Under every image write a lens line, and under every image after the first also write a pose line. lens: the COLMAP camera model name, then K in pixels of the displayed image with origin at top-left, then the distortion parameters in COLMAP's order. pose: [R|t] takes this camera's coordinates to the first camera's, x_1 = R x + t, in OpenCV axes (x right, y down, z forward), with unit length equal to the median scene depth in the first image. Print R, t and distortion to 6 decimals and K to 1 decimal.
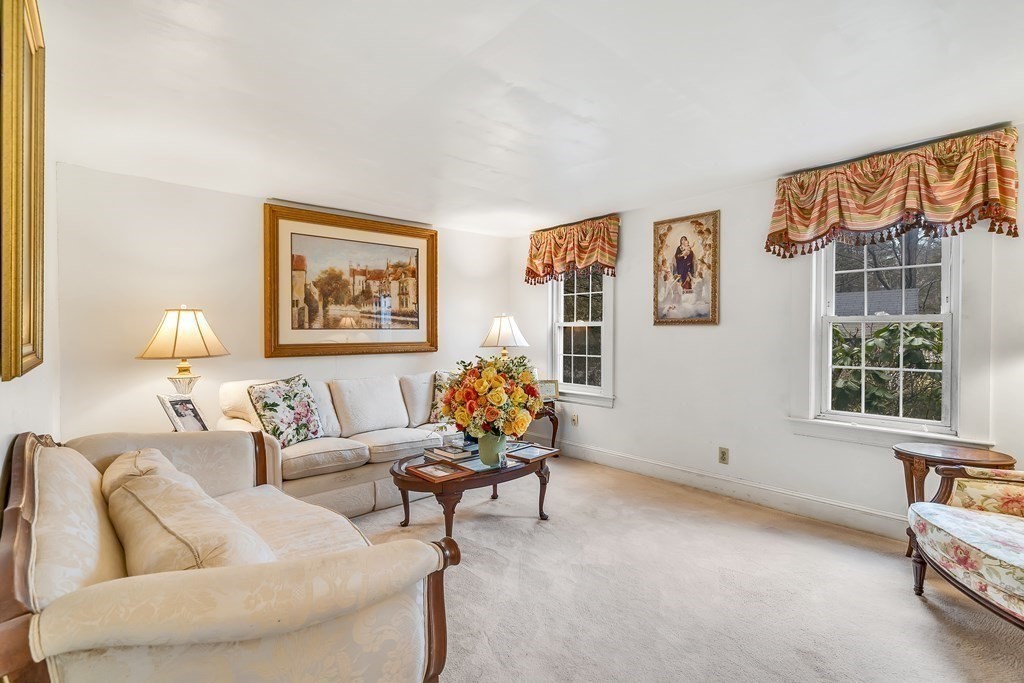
lens RADIAL K [[471.4, 0, 507.3], [0, 471.4, 341.0], [0, 0, 1]] dist [0.009760, -0.001153]
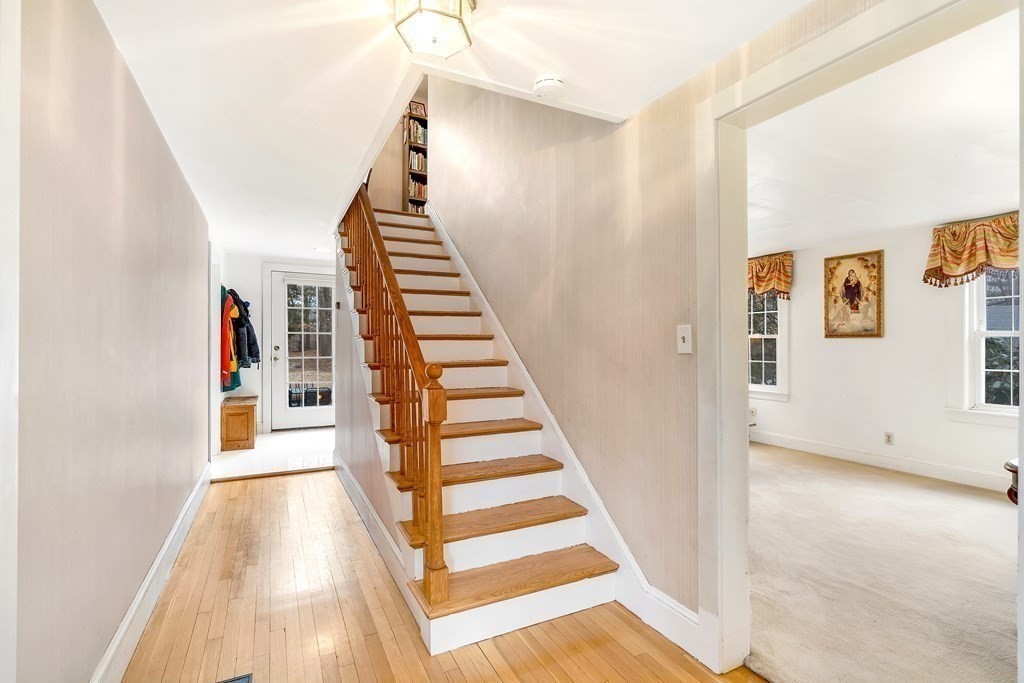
lens RADIAL K [[471.4, 0, 512.0], [0, 471.4, 340.0], [0, 0, 1]] dist [0.009760, -0.001153]
pose [[0.967081, 0.001705, -0.254462, -0.209620], [-0.007874, 0.999699, -0.023227, 0.010774], [0.254346, 0.024466, 0.966804, -0.522519]]
